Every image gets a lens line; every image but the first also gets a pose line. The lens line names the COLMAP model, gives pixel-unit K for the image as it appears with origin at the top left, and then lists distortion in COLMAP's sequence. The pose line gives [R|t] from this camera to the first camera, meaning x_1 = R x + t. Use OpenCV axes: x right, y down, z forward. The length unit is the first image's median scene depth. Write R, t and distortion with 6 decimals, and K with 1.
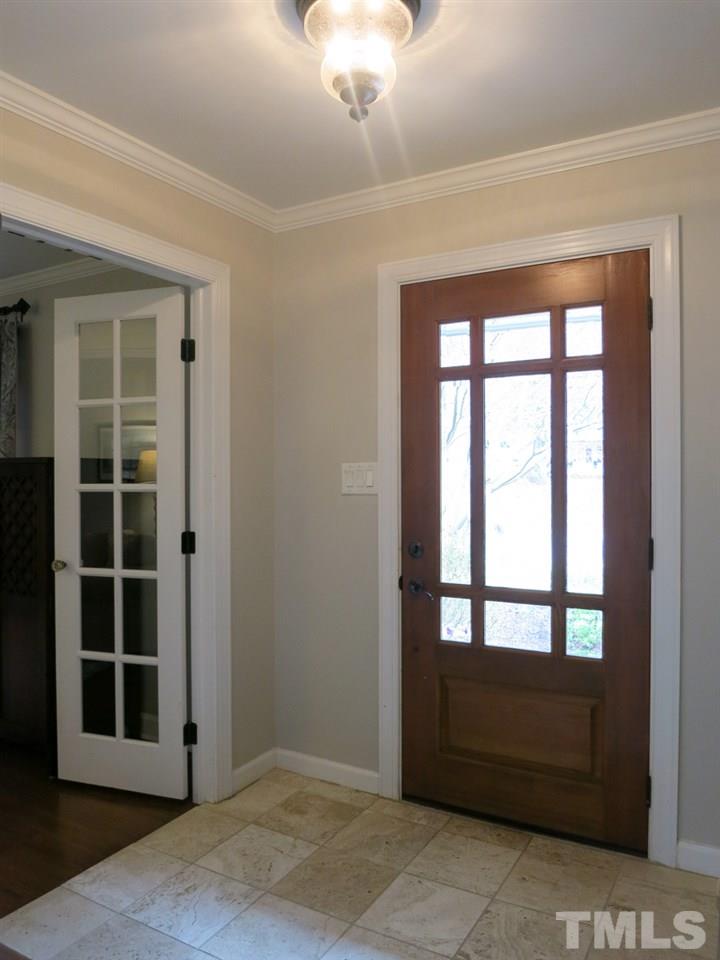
lens RADIAL K [[695.2, 0, 360.0], [0, 695.2, 480.0], [0, 0, 1]] dist [-0.038292, -0.004223]
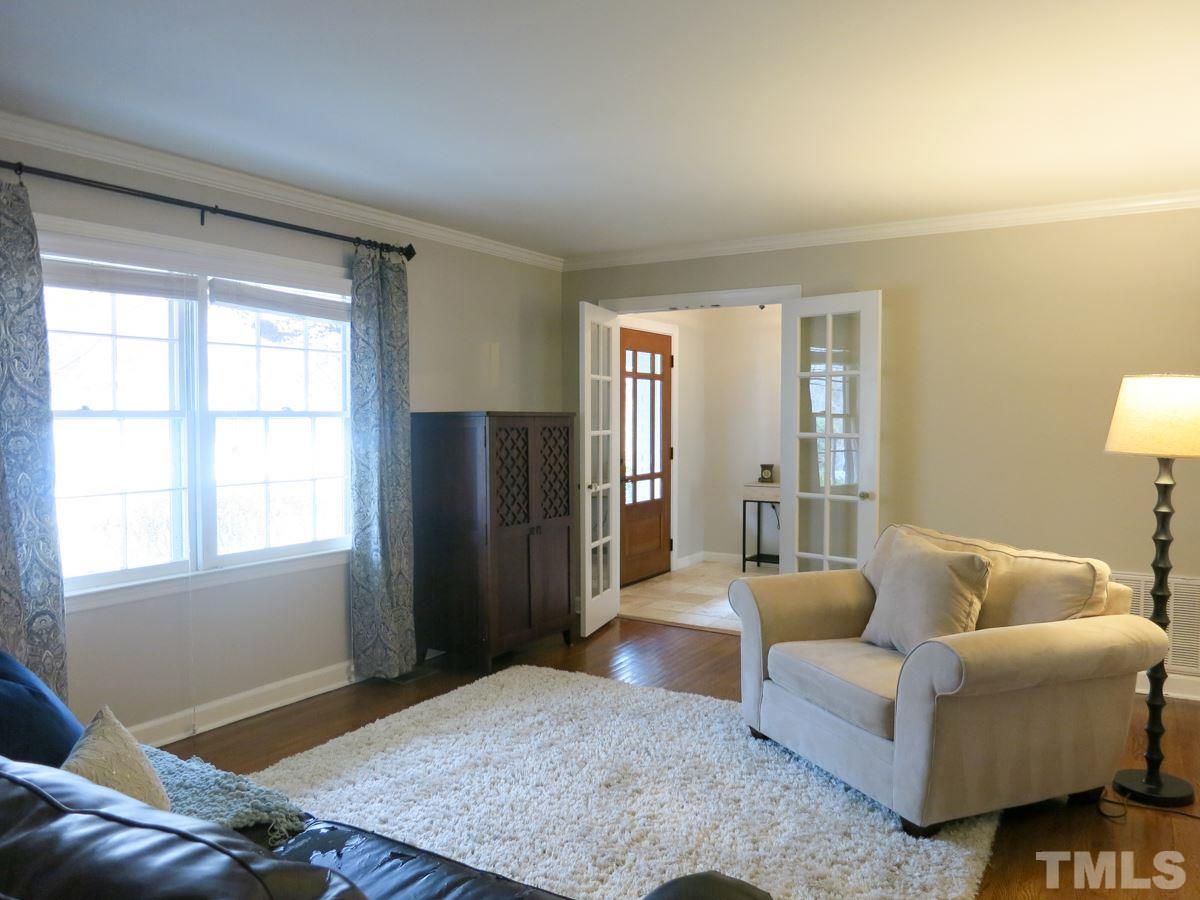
lens RADIAL K [[869.0, 0, 600.0], [0, 869.0, 450.0], [0, 0, 1]] dist [-0.038292, -0.004223]
pose [[0.028680, -0.041167, 0.998741, -2.602942], [0.003799, 0.999149, 0.041075, -0.037380], [-0.999581, 0.002616, 0.028812, 1.065693]]
